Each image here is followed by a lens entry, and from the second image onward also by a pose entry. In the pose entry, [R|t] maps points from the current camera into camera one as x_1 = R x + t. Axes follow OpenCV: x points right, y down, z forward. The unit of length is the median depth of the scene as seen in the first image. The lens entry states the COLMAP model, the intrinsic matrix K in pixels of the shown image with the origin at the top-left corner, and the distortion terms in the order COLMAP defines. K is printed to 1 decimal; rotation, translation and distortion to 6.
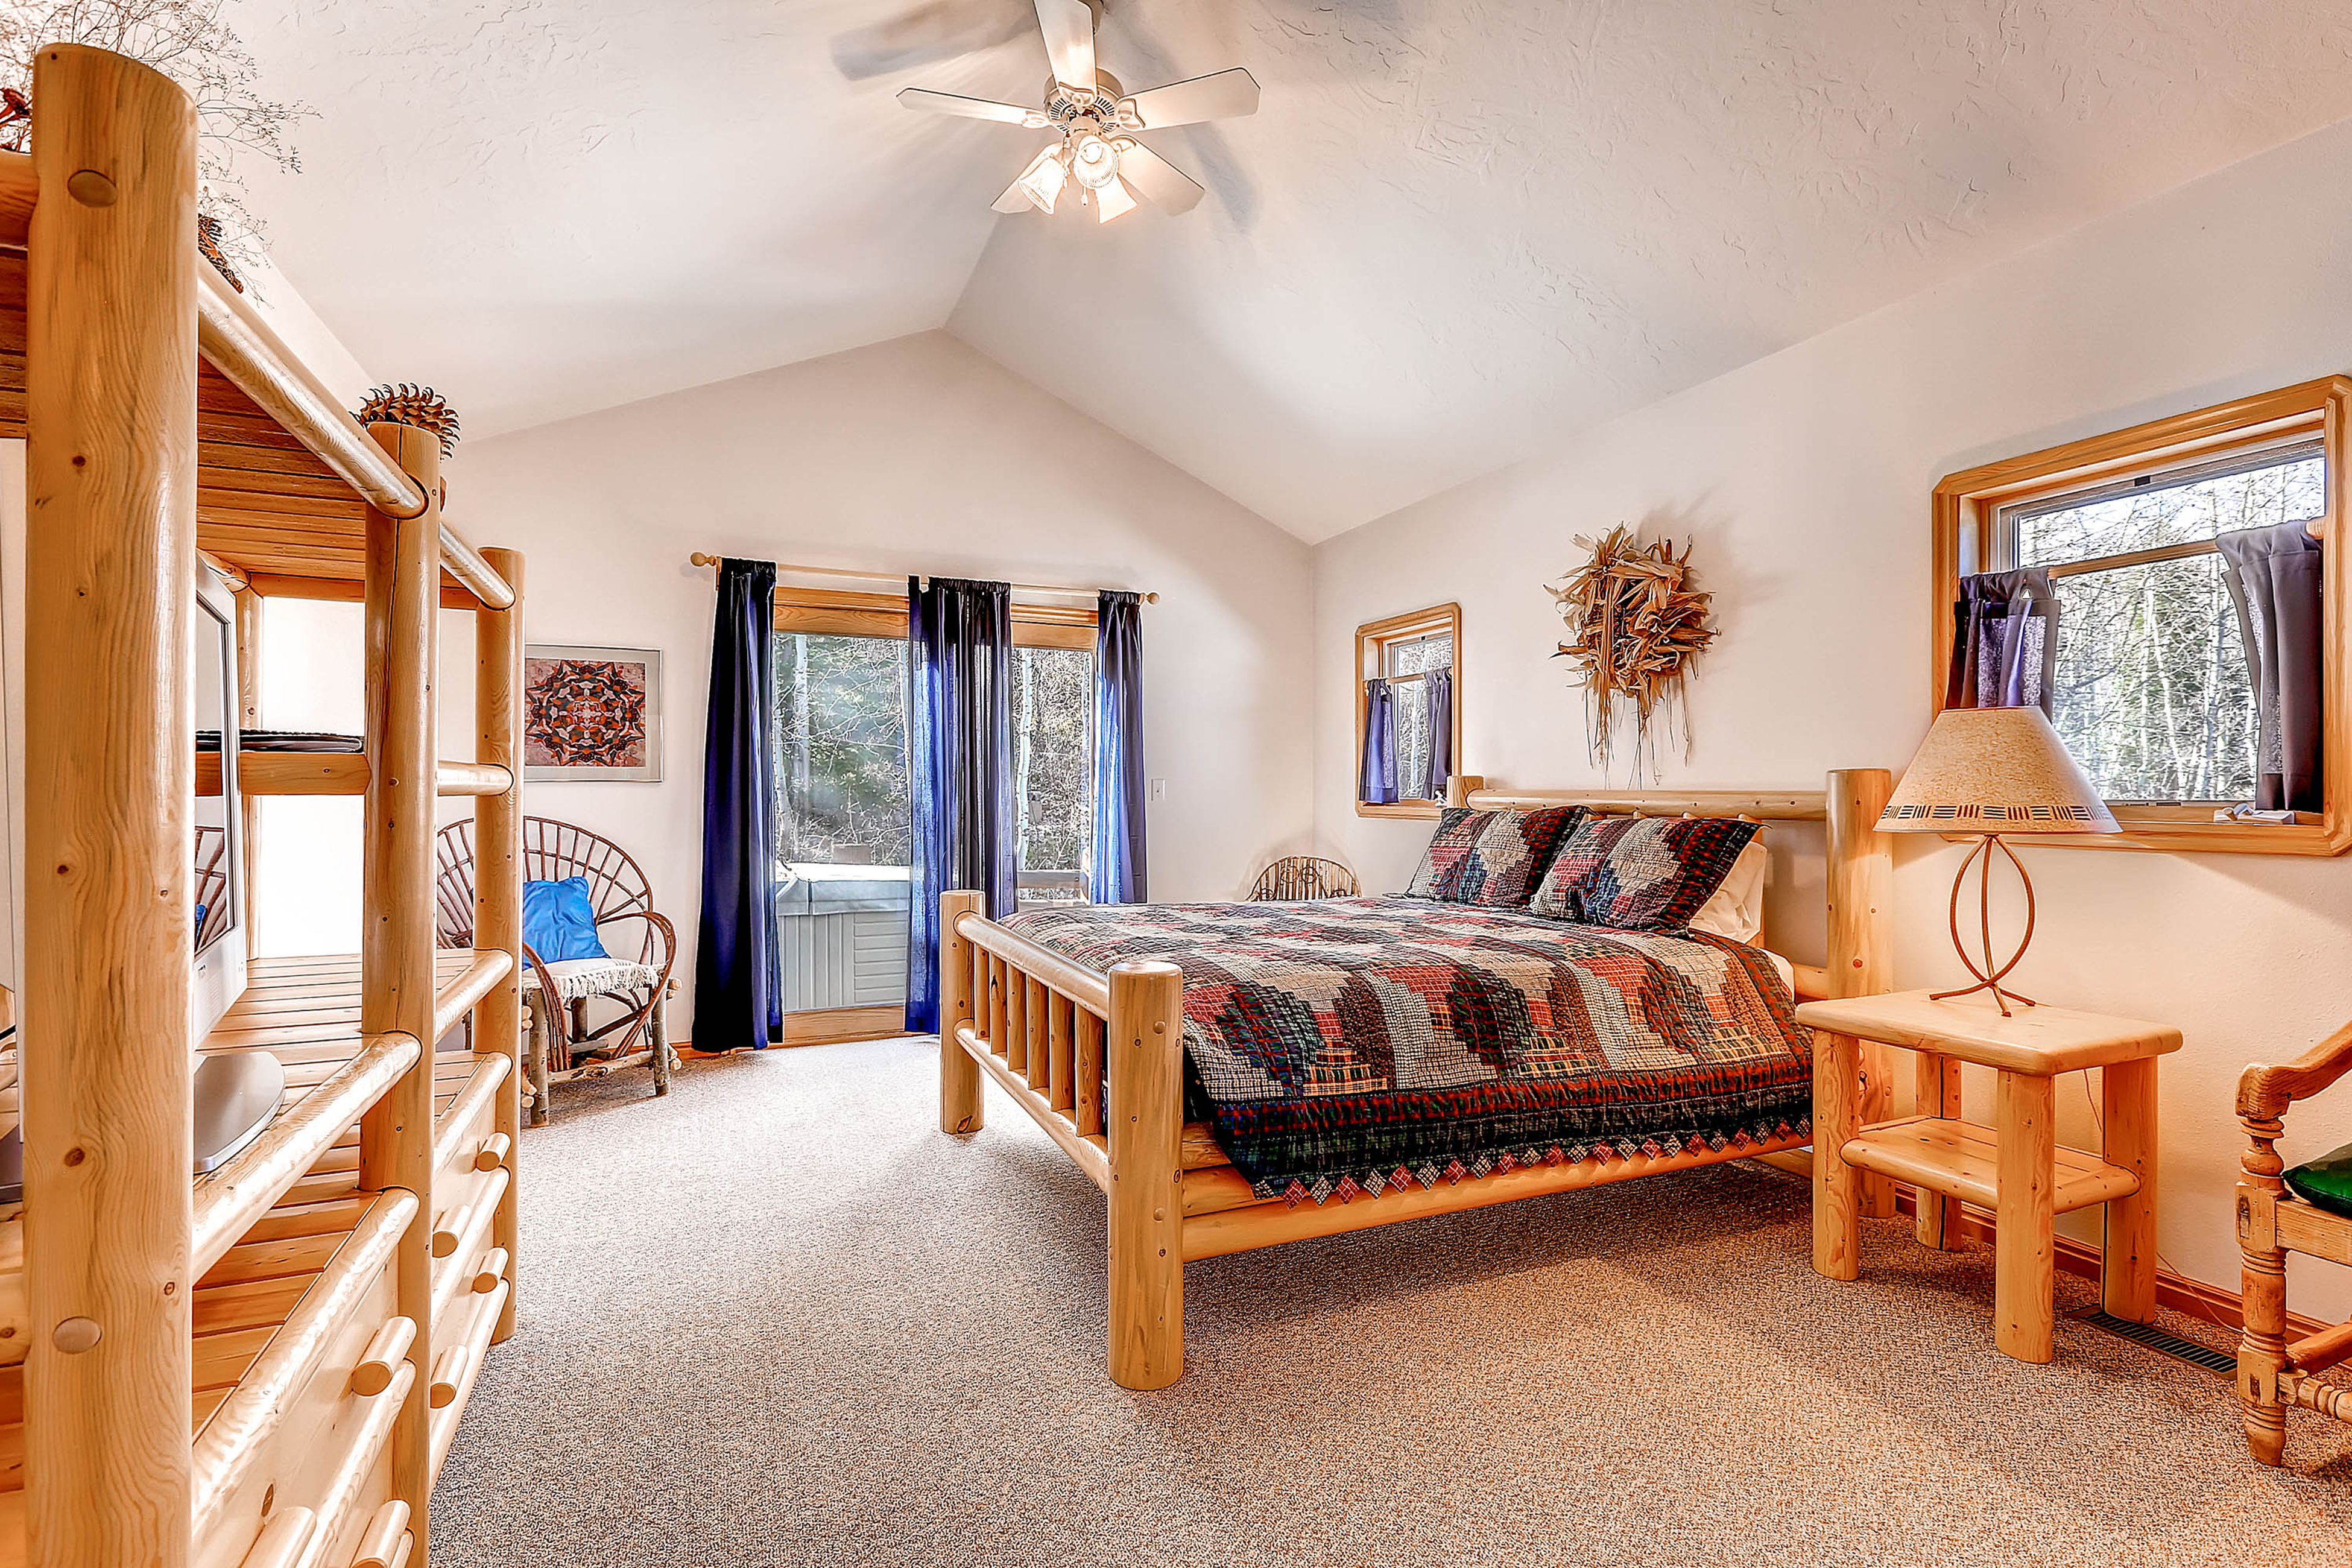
lens RADIAL K [[1061.8, 0, 1171.2], [0, 1061.8, 782.0], [0, 0, 1]] dist [0.003962, 0.000133]
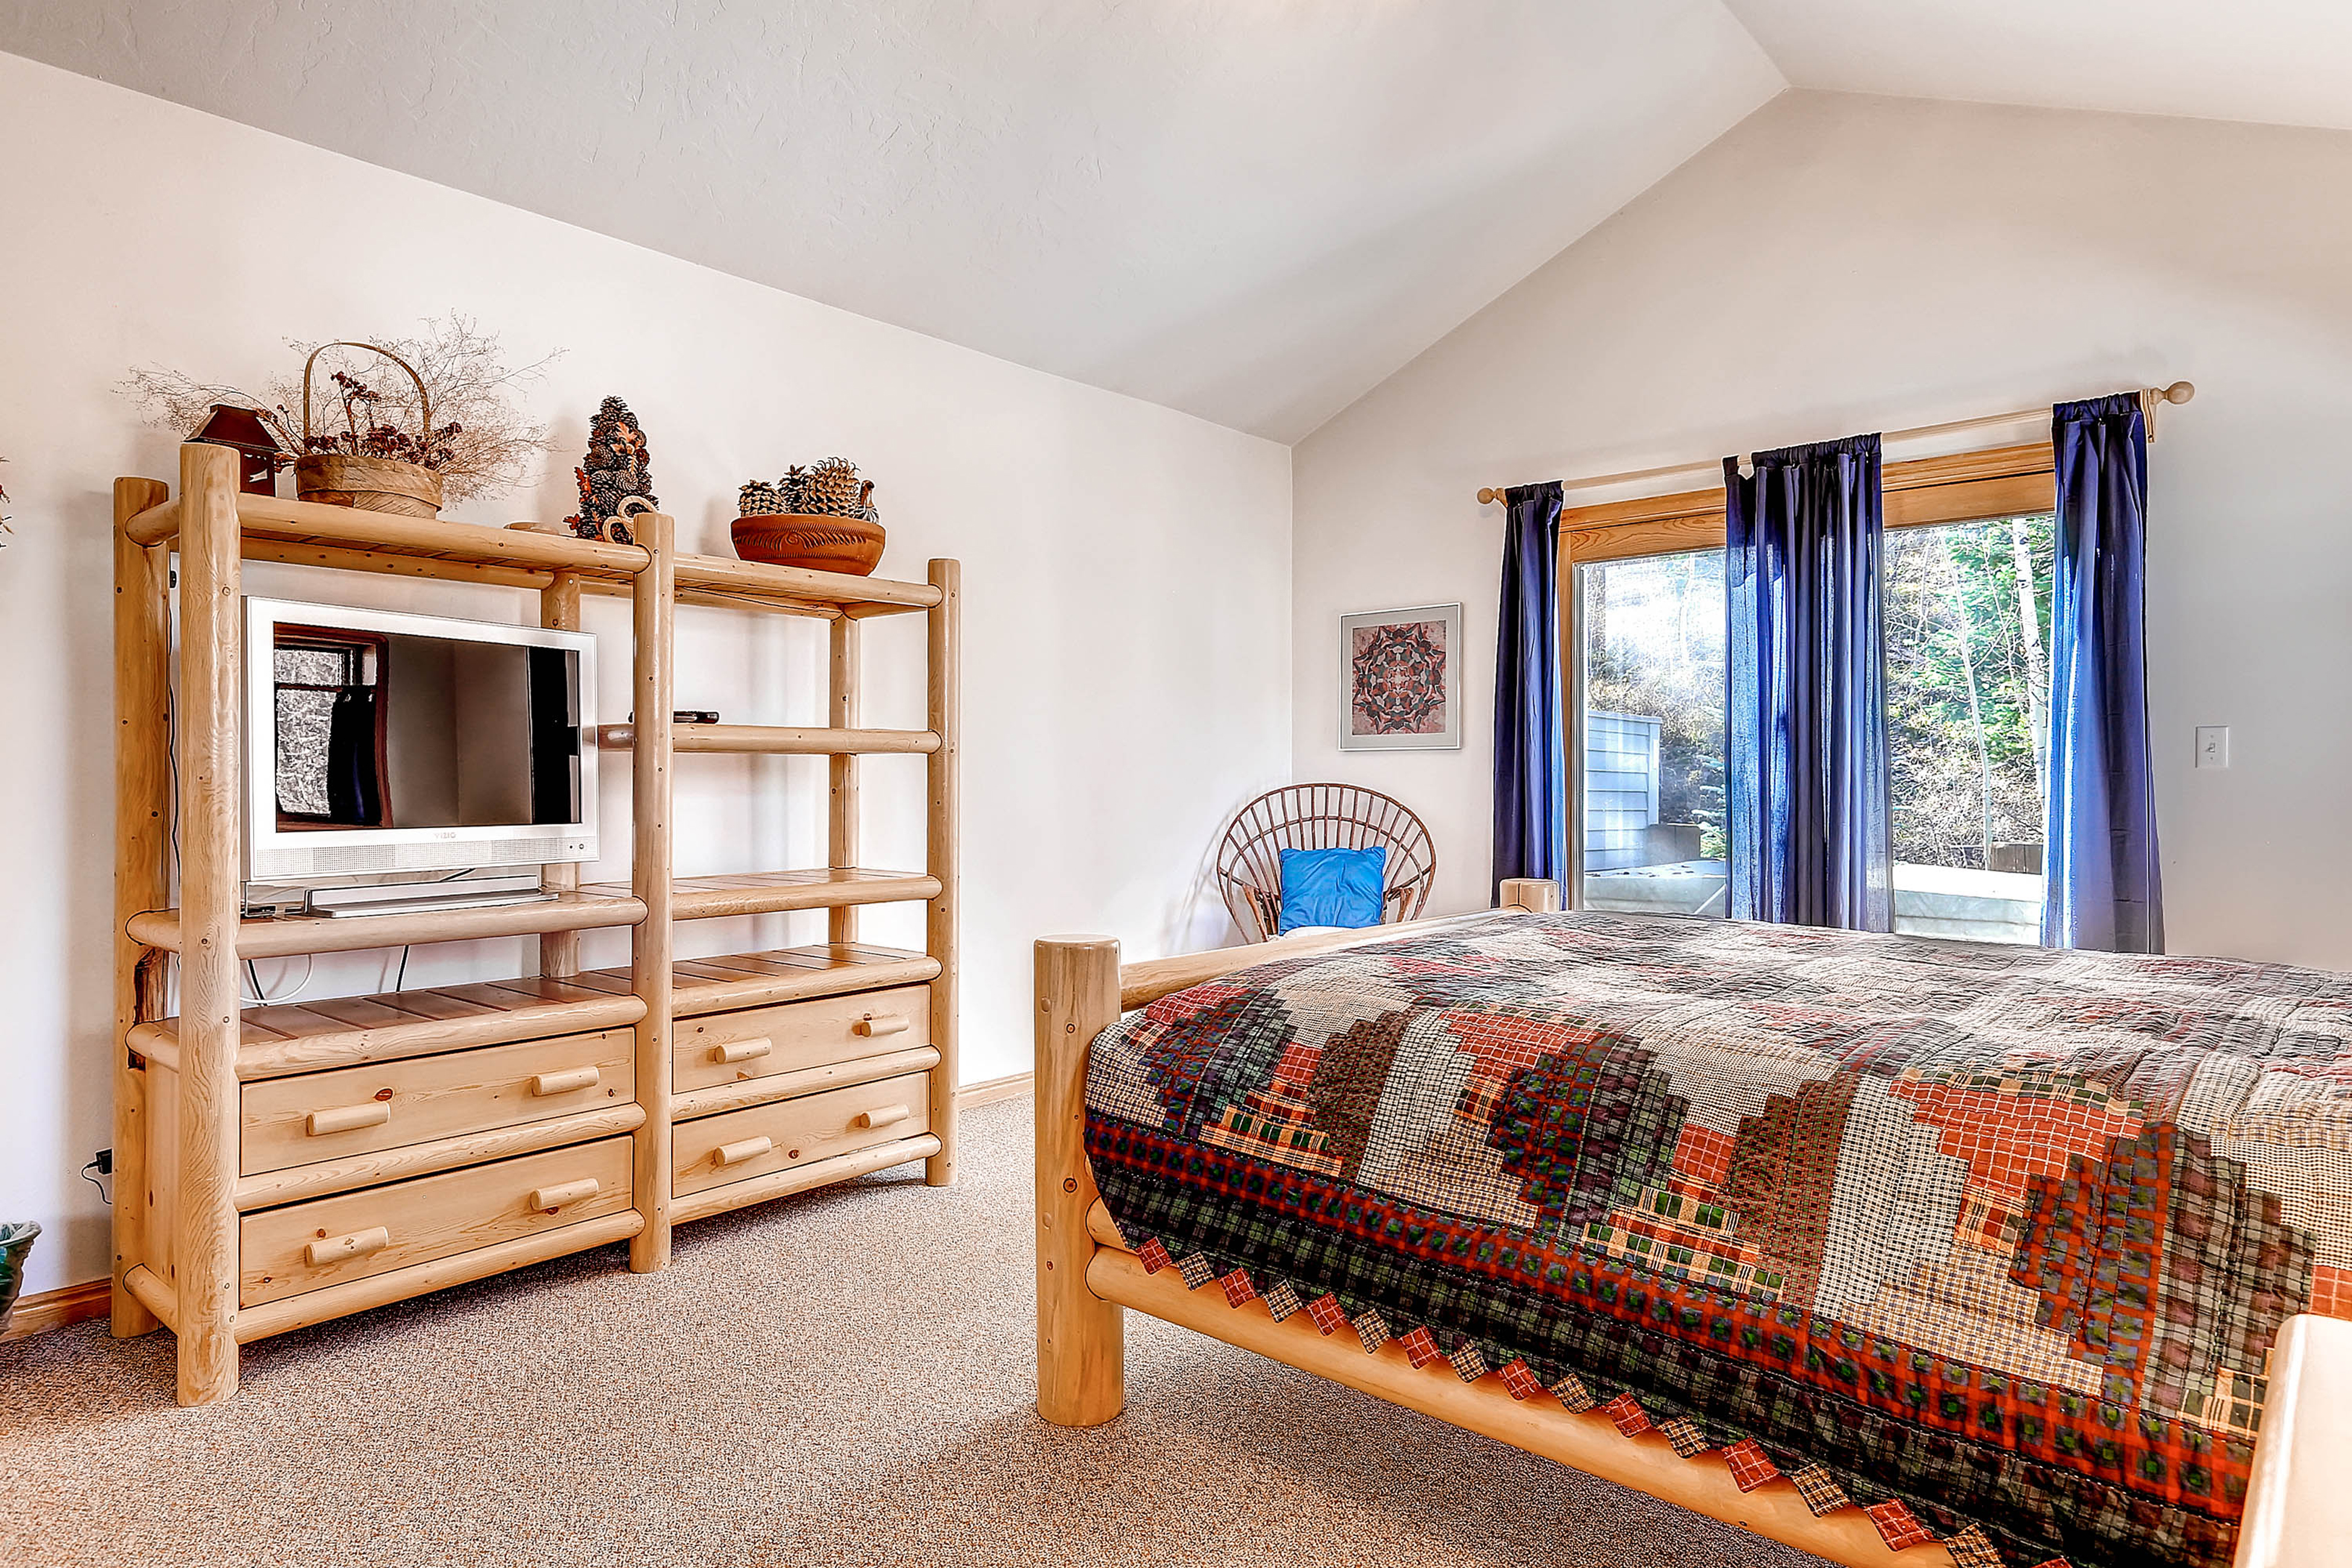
lens RADIAL K [[1361.6, 0, 1174.2], [0, 1361.6, 786.3], [0, 0, 1]] dist [0.005879, 0.001010]
pose [[0.426234, 0.004335, -0.904602, 0.486716], [0.008330, 0.999927, 0.008716, 0.020649], [0.904575, -0.011251, 0.426167, 0.291596]]
